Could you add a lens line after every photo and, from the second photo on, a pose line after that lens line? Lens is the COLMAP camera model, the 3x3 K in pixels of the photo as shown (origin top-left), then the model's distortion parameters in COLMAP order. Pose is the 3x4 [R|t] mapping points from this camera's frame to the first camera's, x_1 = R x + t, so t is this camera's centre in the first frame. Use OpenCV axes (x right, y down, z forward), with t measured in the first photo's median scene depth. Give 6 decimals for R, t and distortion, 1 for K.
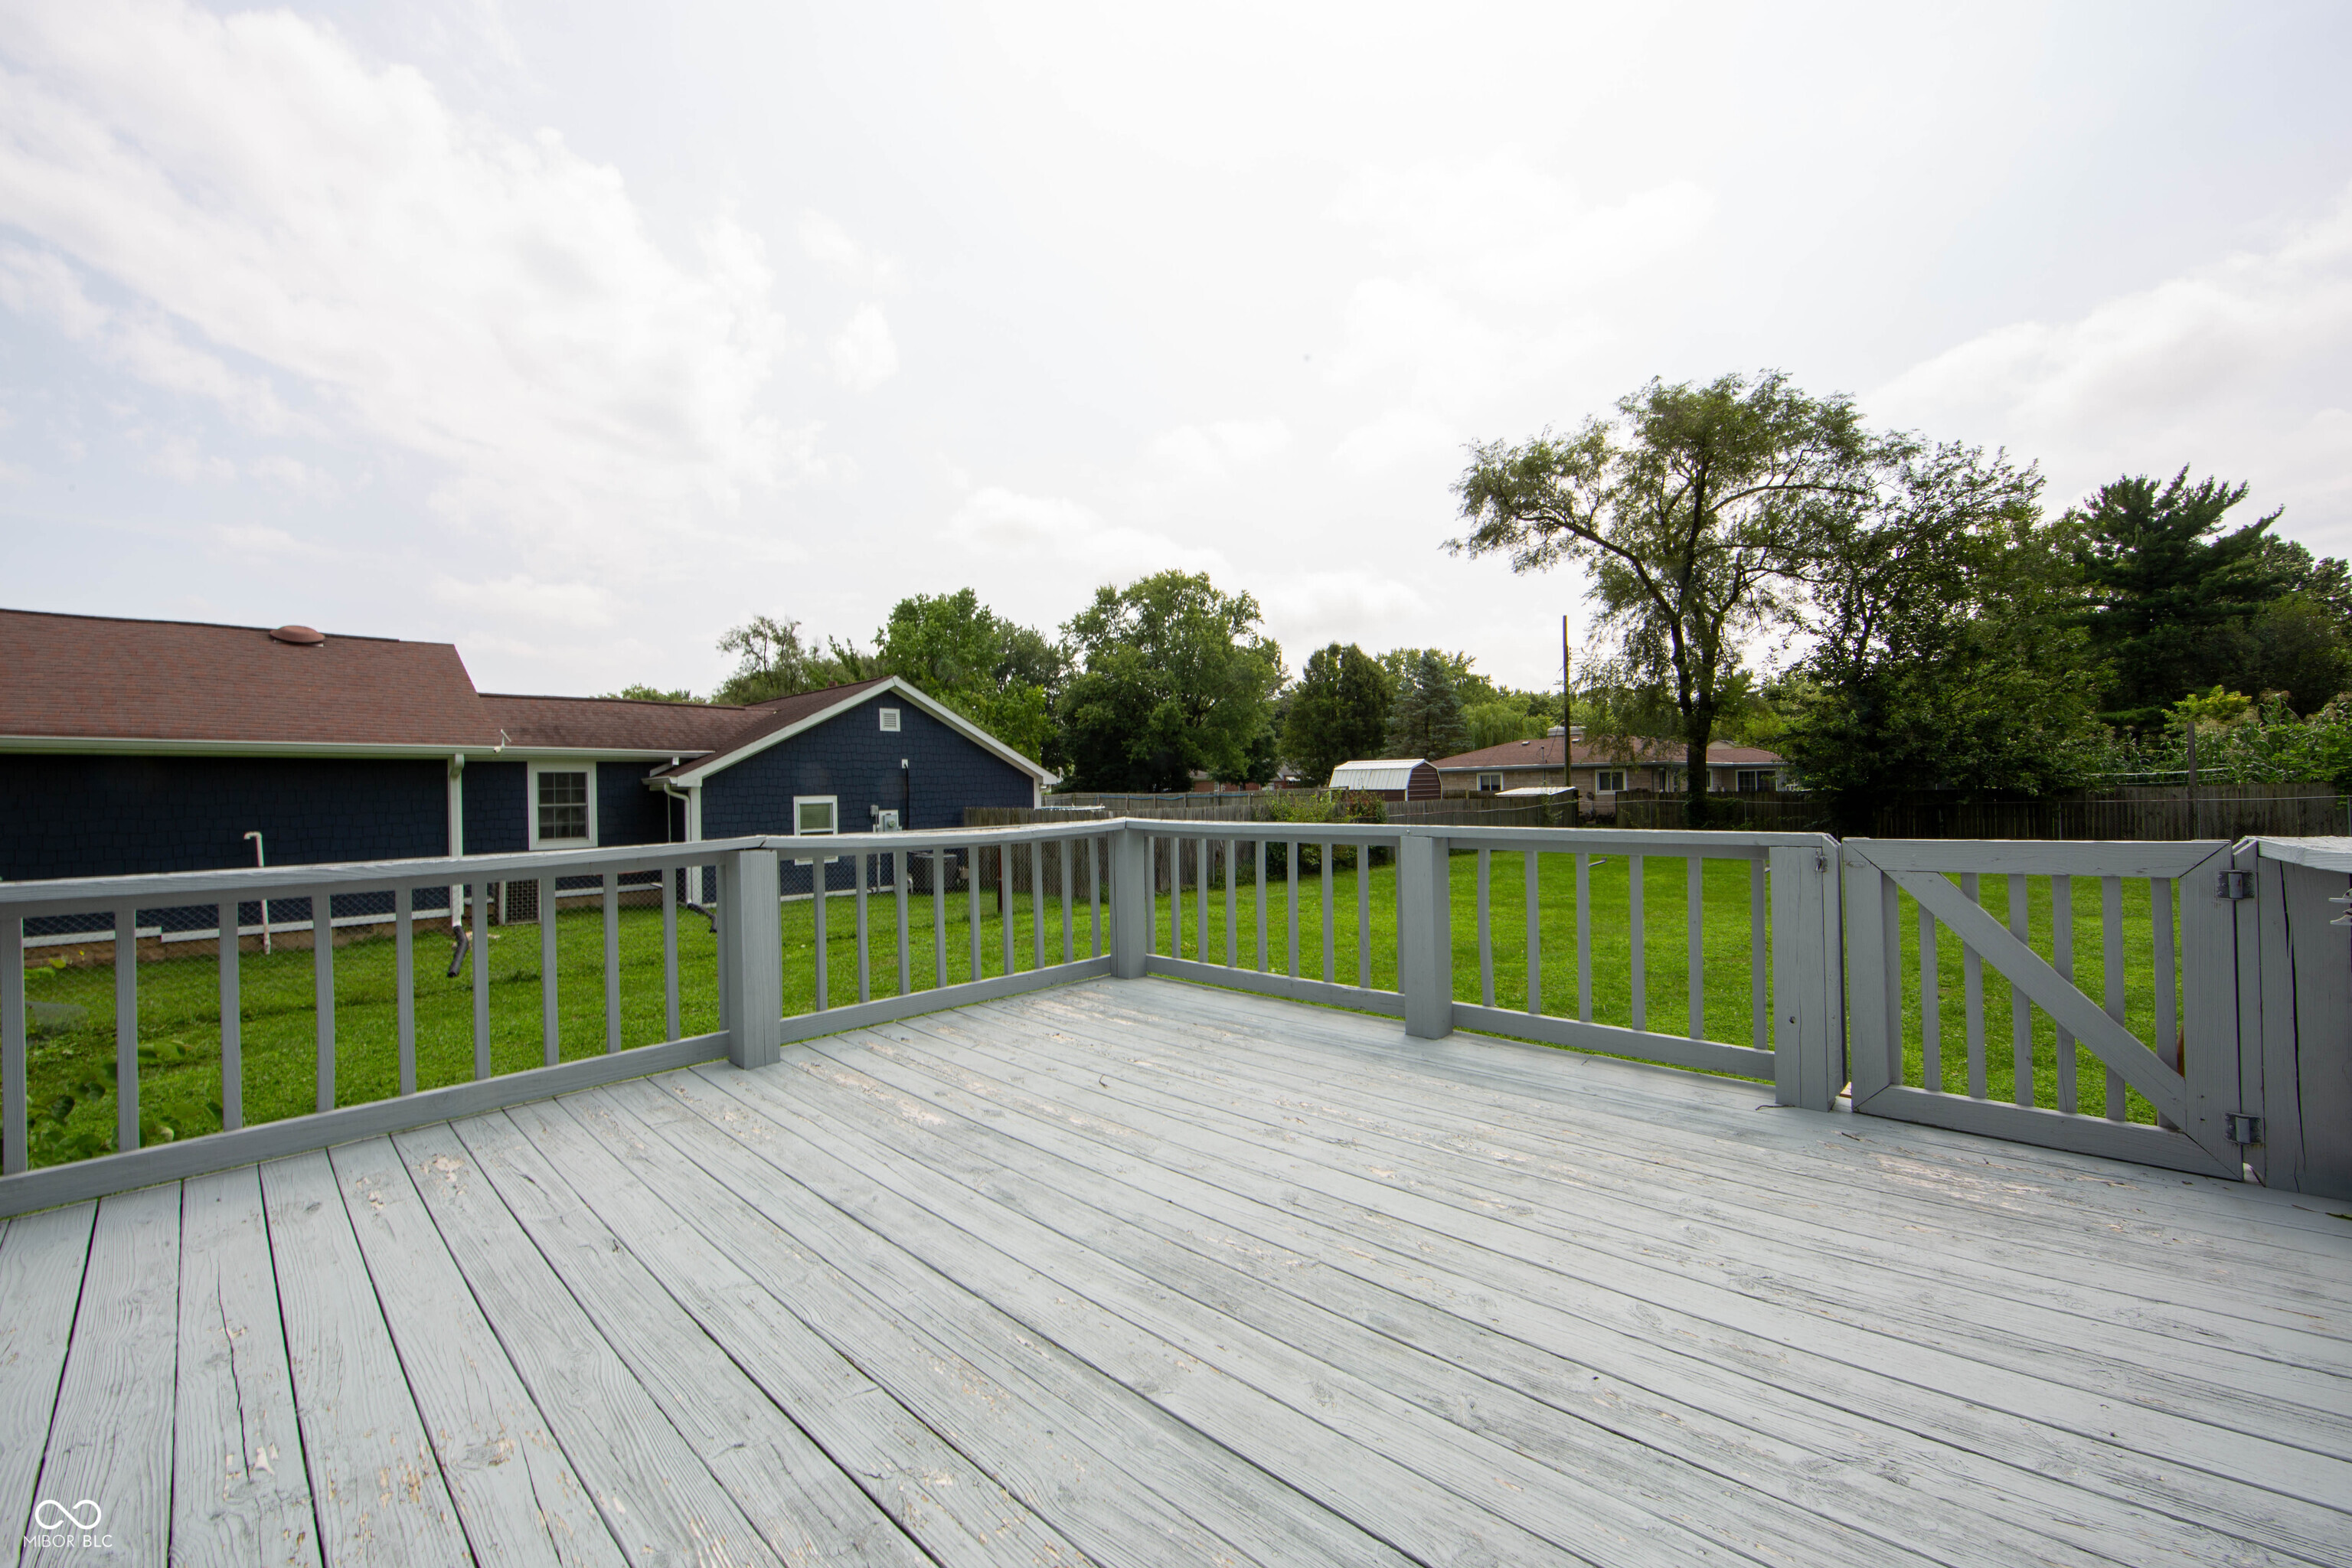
lens RADIAL K [[923.5, 0, 1181.4], [0, 923.5, 786.4], [0, 0, 1]] dist [-0.013223, 0.002634]
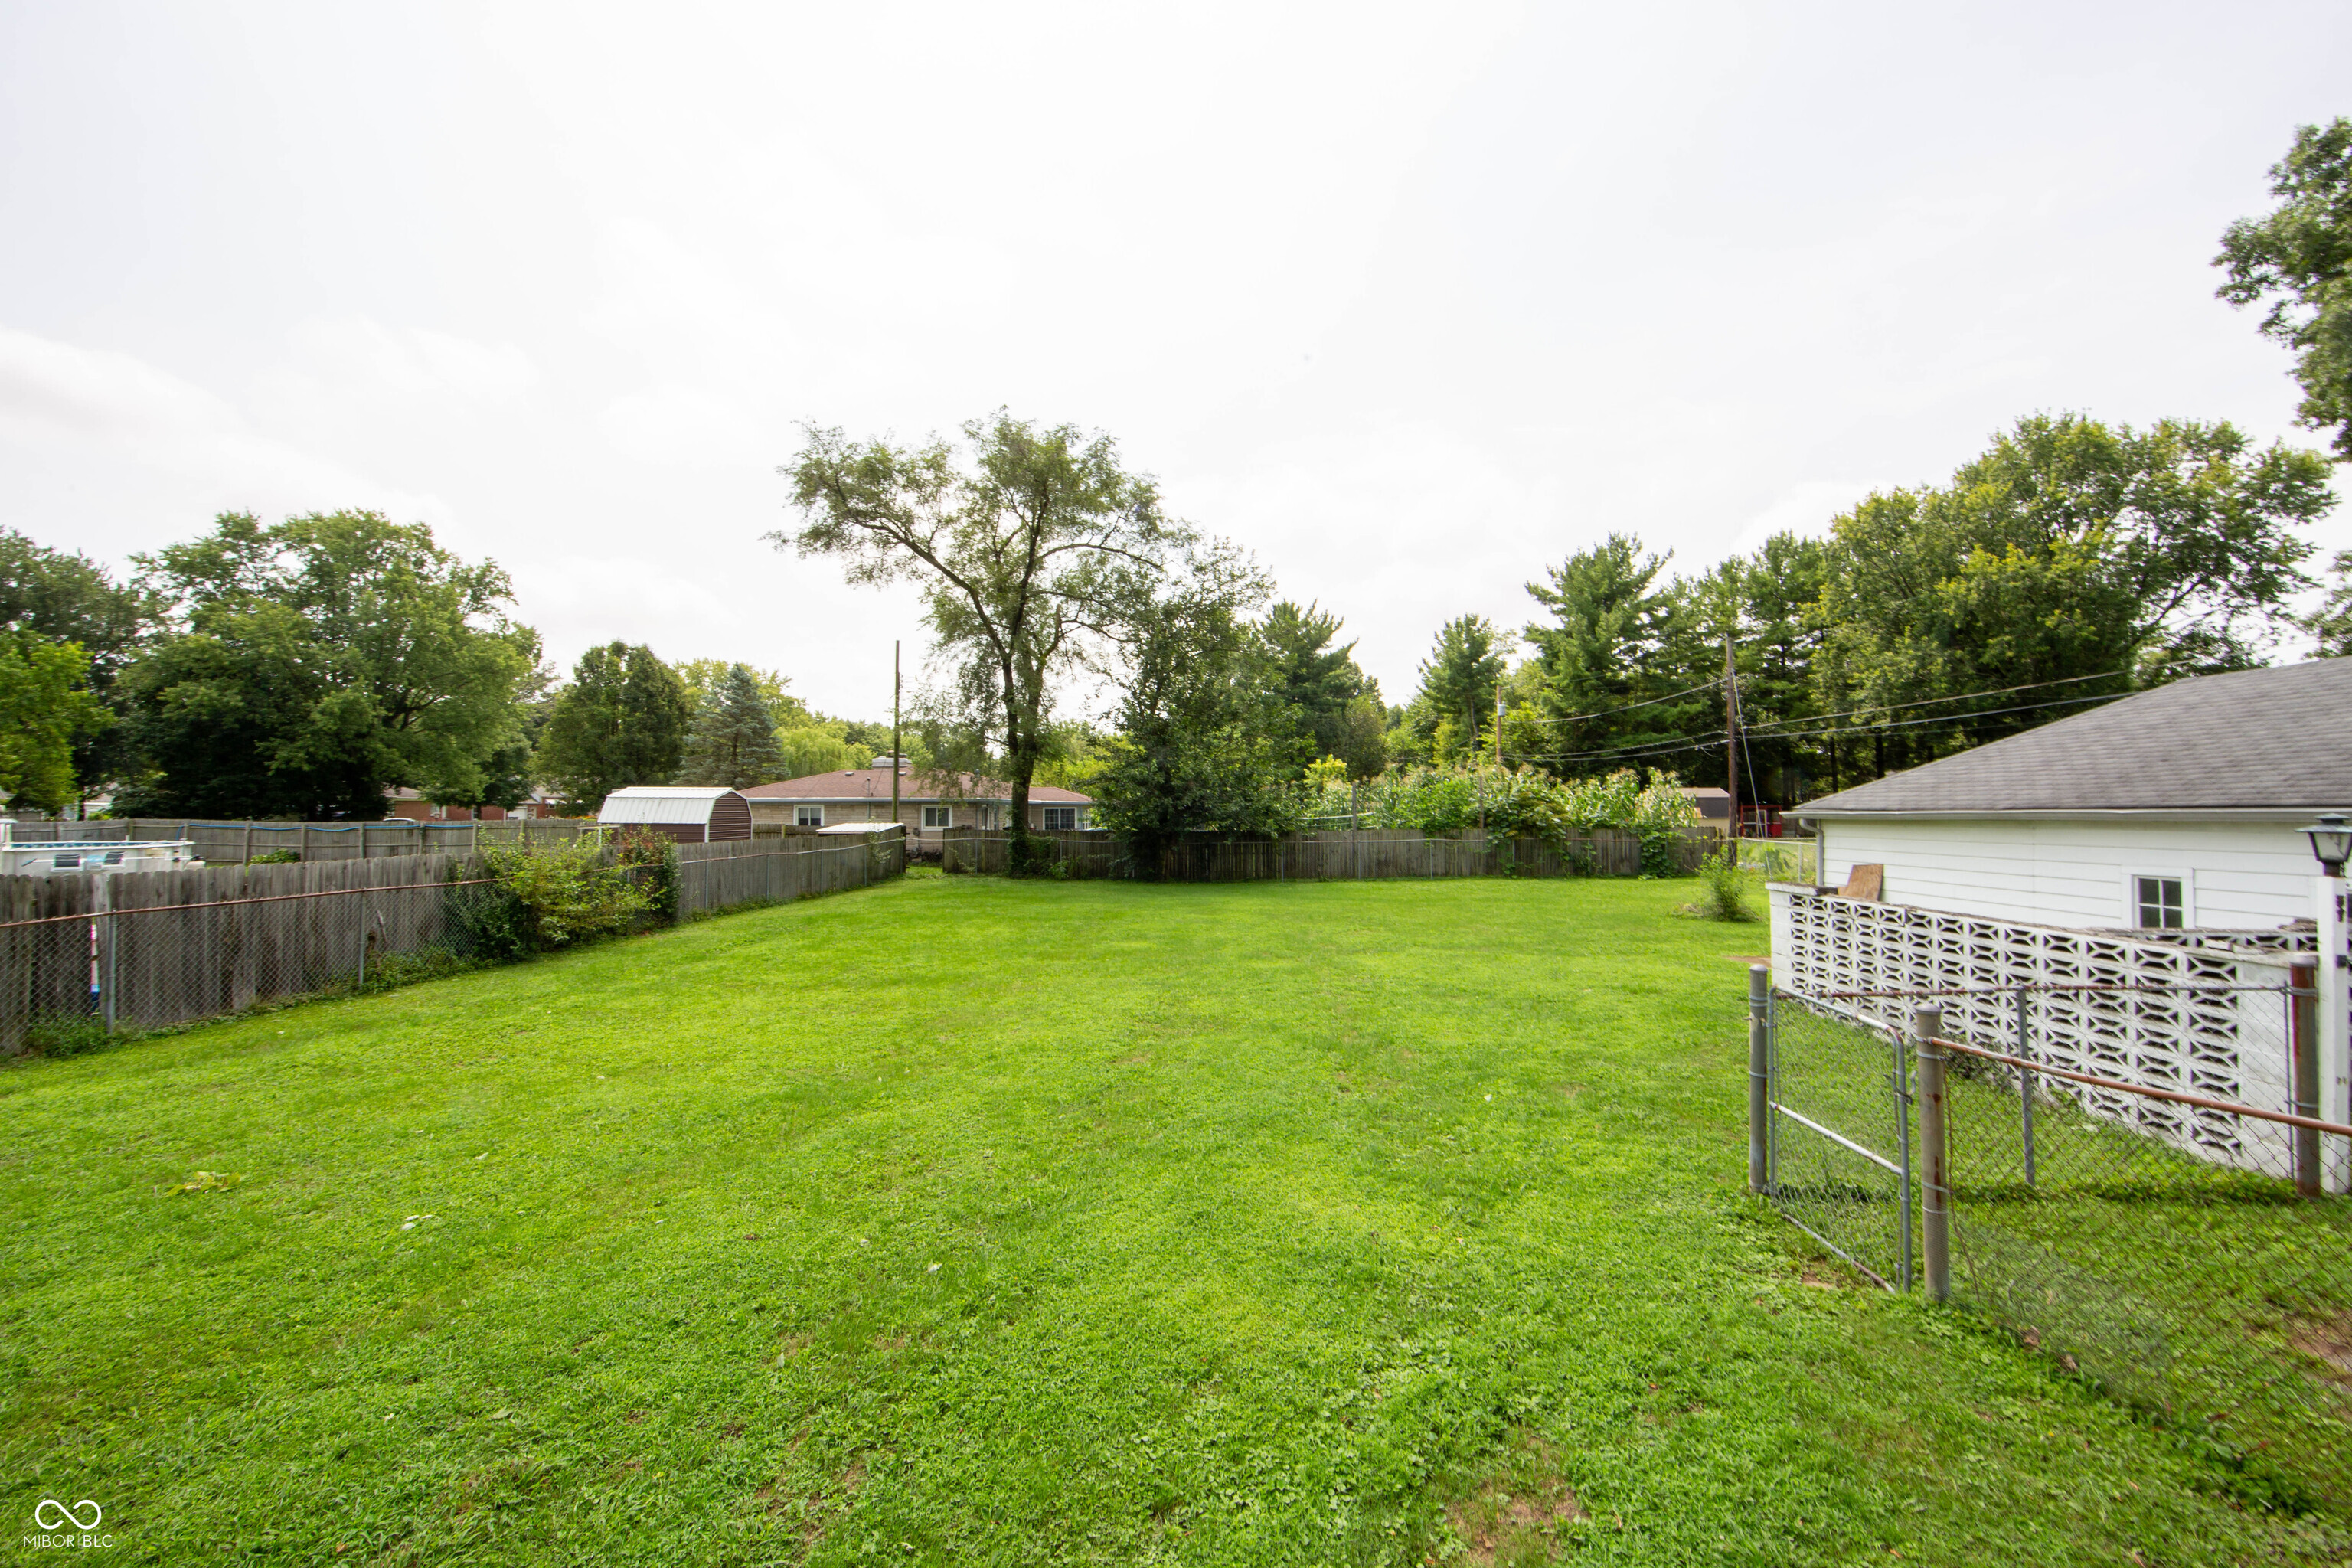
lens RADIAL K [[923.5, 0, 1181.4], [0, 923.5, 786.4], [0, 0, 1]] dist [-0.013223, 0.002634]
pose [[0.754821, 0.036851, 0.654895, 0.023633], [-0.017460, 0.999196, -0.036100, -0.007586], [-0.655698, 0.015815, 0.754857, 0.100116]]
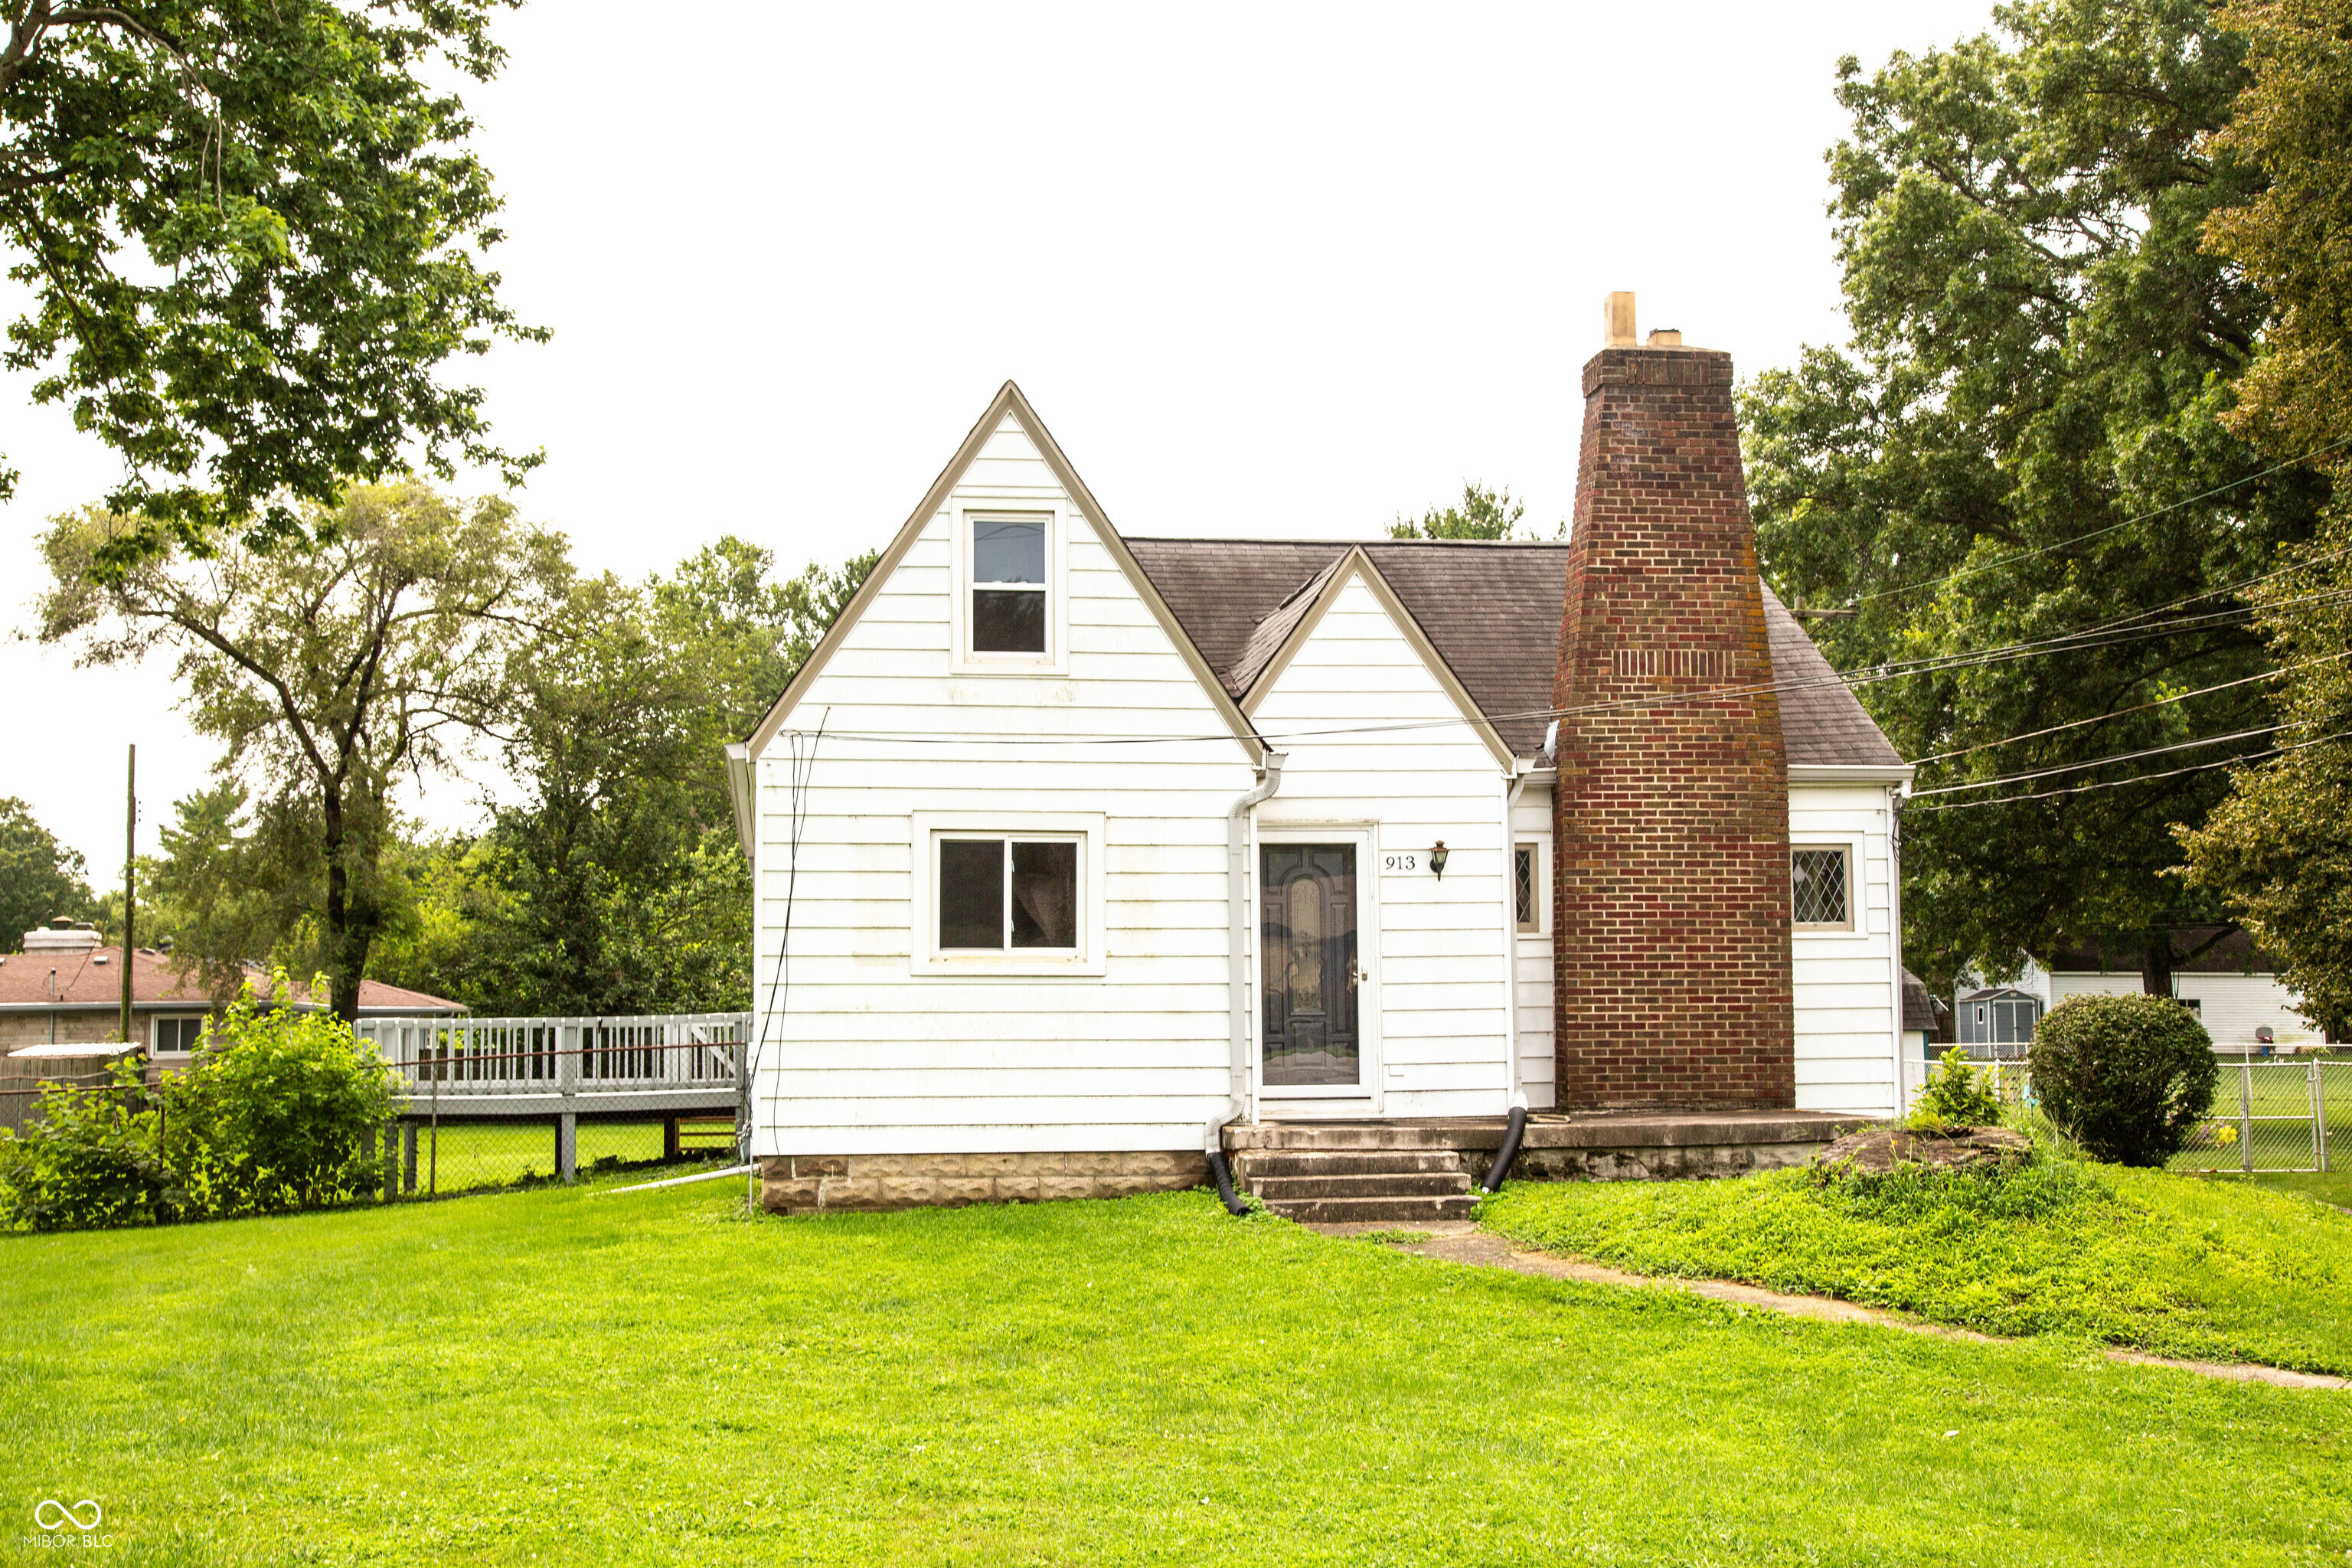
lens RADIAL K [[2820.2, 0, 1139.3], [0, 2820.2, 783.0], [0, 0, 1]] dist [0.077027, 0.065315]
pose [[0.635520, 0.080529, 0.767873, -0.547105], [-0.003608, 0.994845, -0.101347, 0.017417], [-0.772076, 0.061638, 0.632534, -0.609592]]
